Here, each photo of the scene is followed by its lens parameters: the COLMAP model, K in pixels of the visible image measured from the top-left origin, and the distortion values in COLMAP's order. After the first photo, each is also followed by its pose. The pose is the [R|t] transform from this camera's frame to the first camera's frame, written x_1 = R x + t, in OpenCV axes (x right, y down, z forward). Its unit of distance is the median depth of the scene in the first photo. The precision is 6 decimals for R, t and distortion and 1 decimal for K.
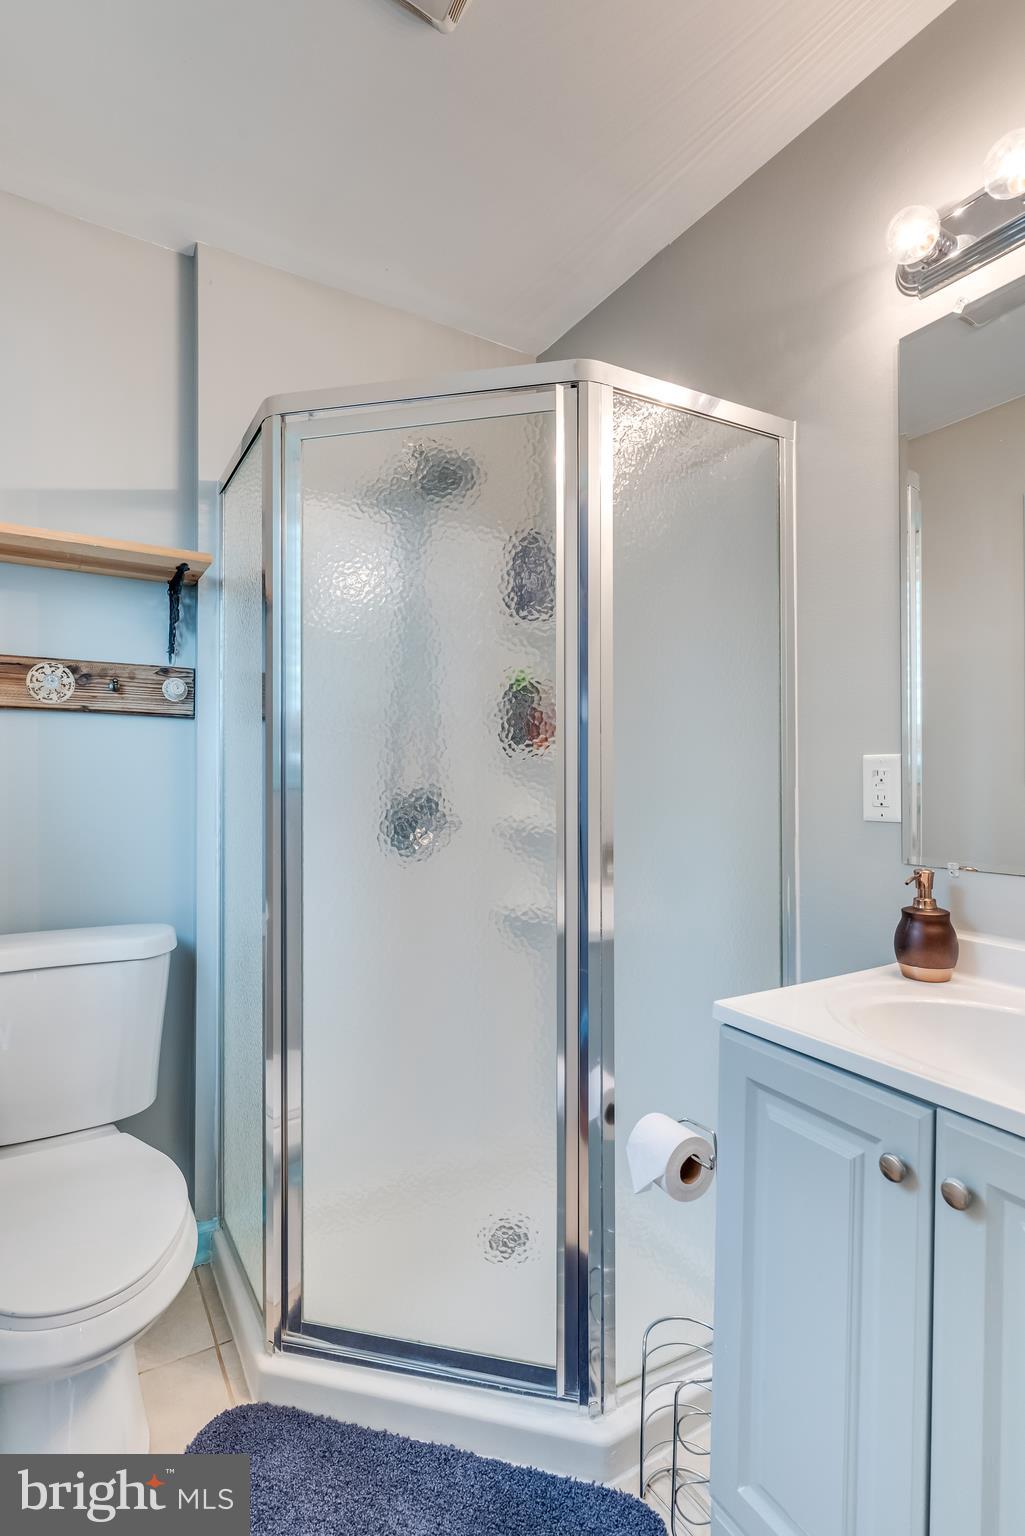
lens RADIAL K [[768.3, 0, 512.5], [0, 768.3, 768.0], [0, 0, 1]] dist [0.002739, 0.000026]
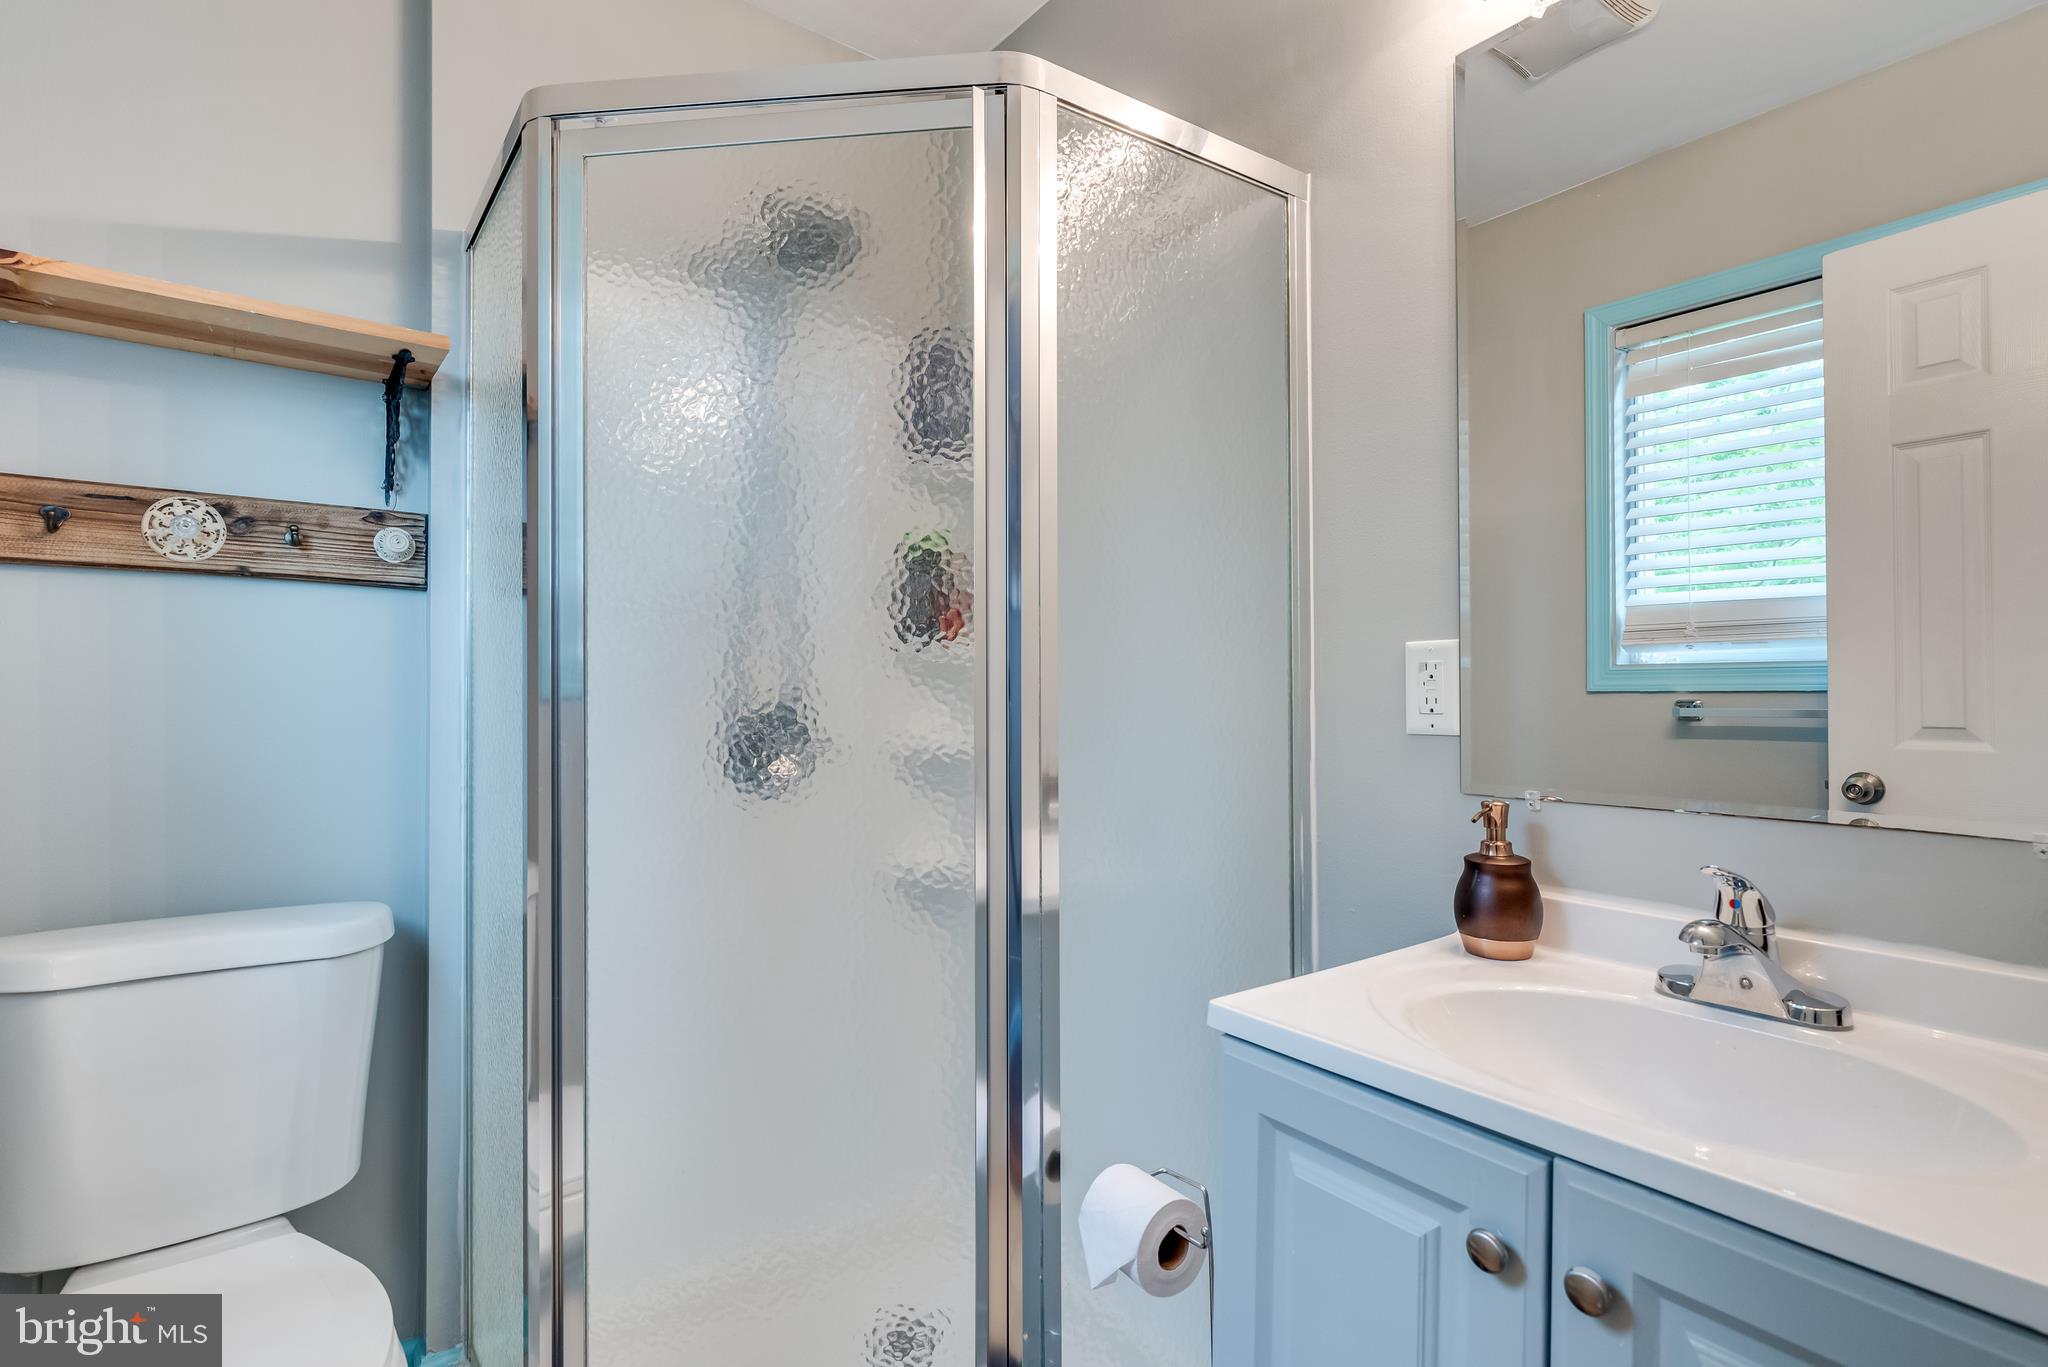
lens RADIAL K [[995.9, 0, 1021.0], [0, 995.9, 684.2], [0, 0, 1]] dist [-0.003595, -0.000353]
pose [[0.994738, -0.001468, 0.102442, 0.008038], [0.001525, 0.999999, -0.000481, 0.022525], [-0.102441, 0.000635, 0.994739, 0.122792]]
